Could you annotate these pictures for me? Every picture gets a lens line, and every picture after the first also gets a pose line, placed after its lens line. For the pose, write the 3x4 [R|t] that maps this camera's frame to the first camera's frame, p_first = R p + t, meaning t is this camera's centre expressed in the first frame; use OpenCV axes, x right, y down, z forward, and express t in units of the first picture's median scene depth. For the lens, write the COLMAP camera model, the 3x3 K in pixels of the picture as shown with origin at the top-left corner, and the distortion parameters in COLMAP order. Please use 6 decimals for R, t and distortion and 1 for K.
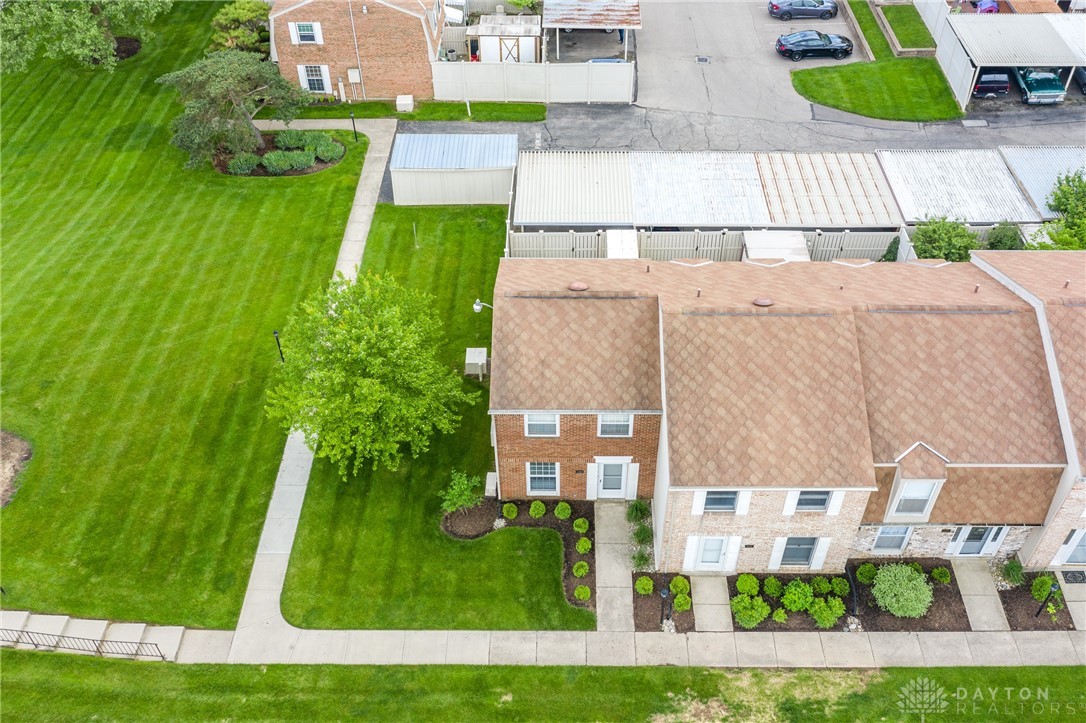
lens RADIAL K [[965.8, 0, 552.4], [0, 965.8, 343.3], [0, 0, 1]] dist [-0.004953, 0.004814]
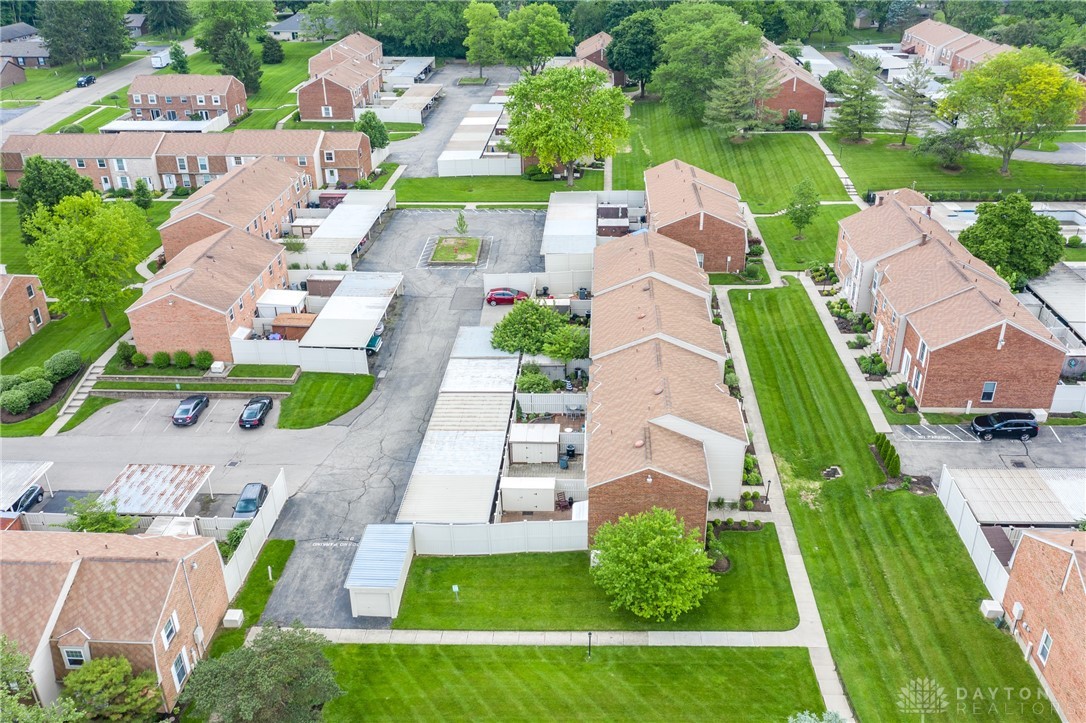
lens RADIAL K [[930.8, 0, 560.0], [0, 930.8, 363.4], [0, 0, 1]] dist [-0.003474, 0.001614]
pose [[0.031869, -0.442779, 0.896064, -1.490944], [0.693549, 0.655354, 0.299168, -0.788021], [-0.719705, 0.611930, 0.327974, 0.410054]]
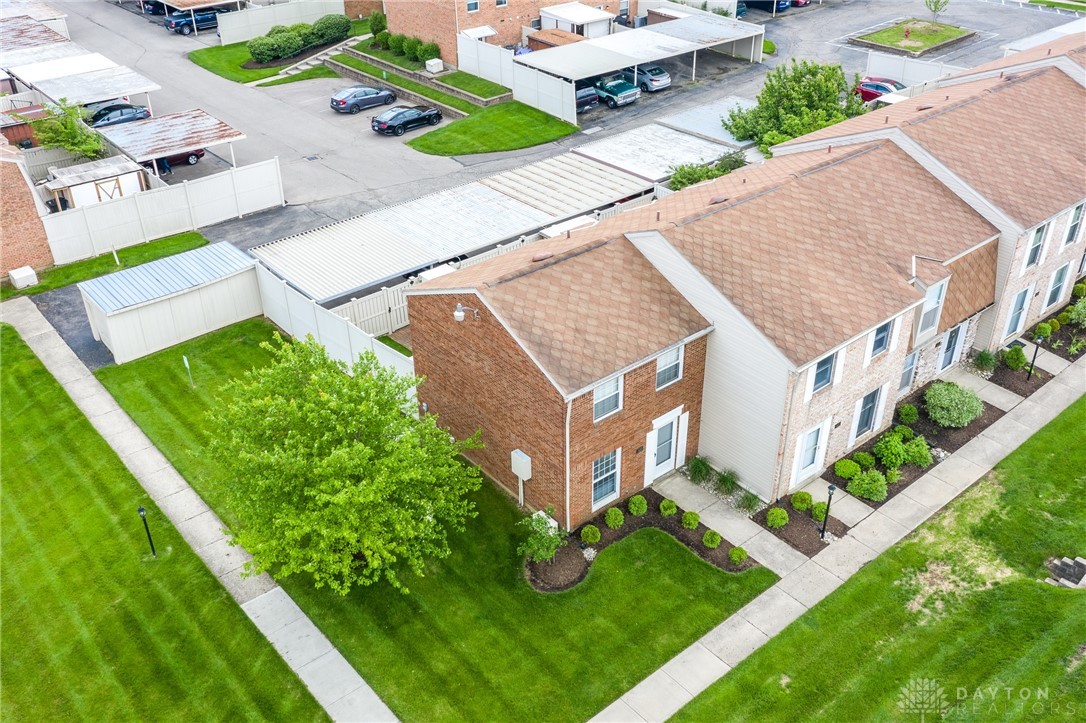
lens RADIAL K [[997.3, 0, 543.0], [0, 997.3, 361.5], [0, 0, 1]] dist [-0.013386, 0.011670]
pose [[0.760578, -0.343617, 0.550862, -0.482578], [0.451897, 0.889386, -0.069156, 0.083937], [-0.466165, 0.301531, 0.831727, 0.279316]]
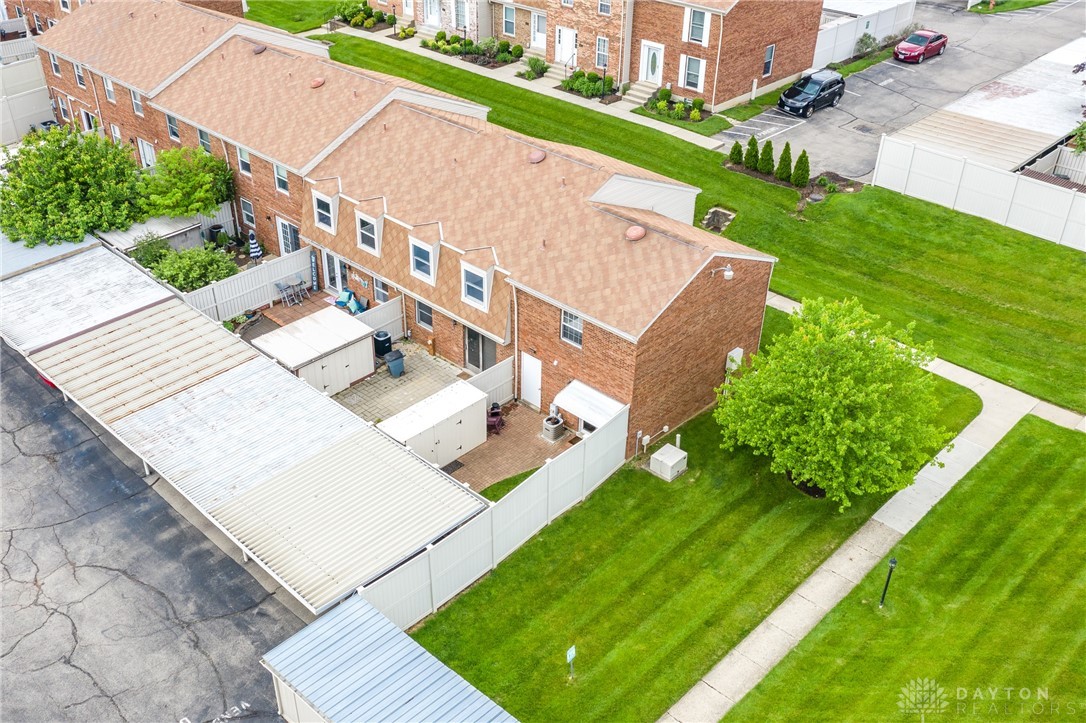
lens RADIAL K [[1045.9, 0, 503.0], [0, 1045.9, 410.2], [0, 0, 1]] dist [-0.004468, 0.007362]
pose [[-0.710698, -0.392897, 0.583558, -0.549070], [0.490477, 0.317927, 0.811391, -0.898675], [-0.504322, 0.862876, -0.033243, 1.223548]]
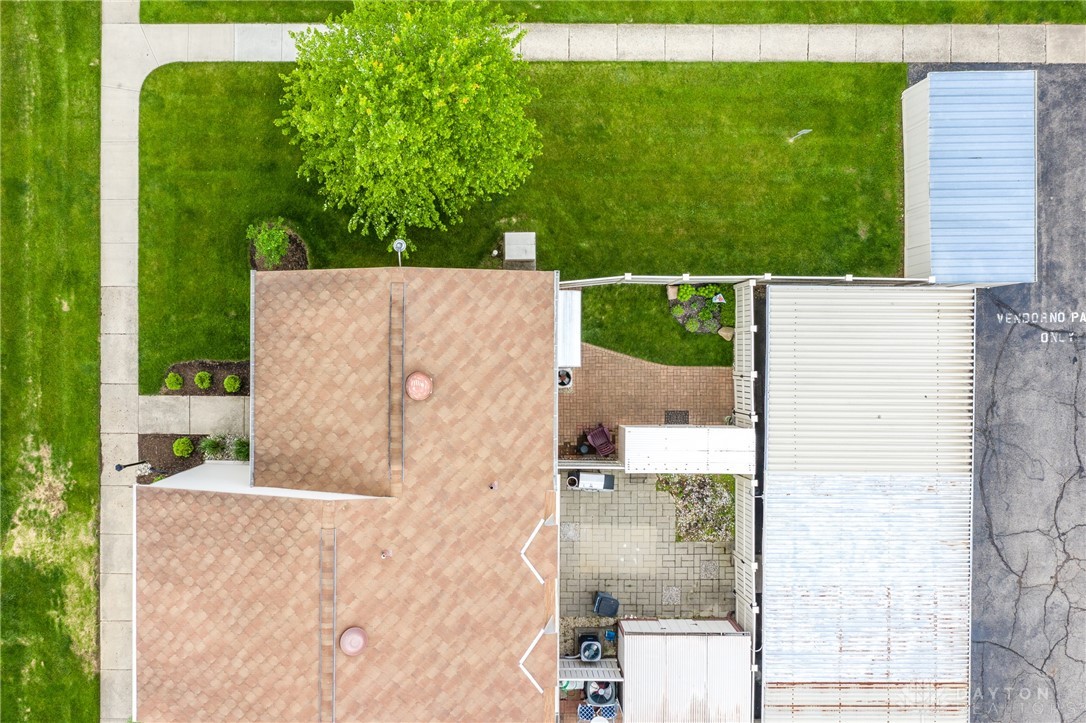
lens RADIAL K [[941.0, 0, 493.5], [0, 941.0, 351.5], [0, 0, 1]] dist [-0.006173, 0.001661]
pose [[0.008204, 0.999885, 0.012720, -0.006621], [-0.682571, -0.003696, 0.730810, -0.582788], [0.730773, -0.014678, 0.682462, 0.554392]]
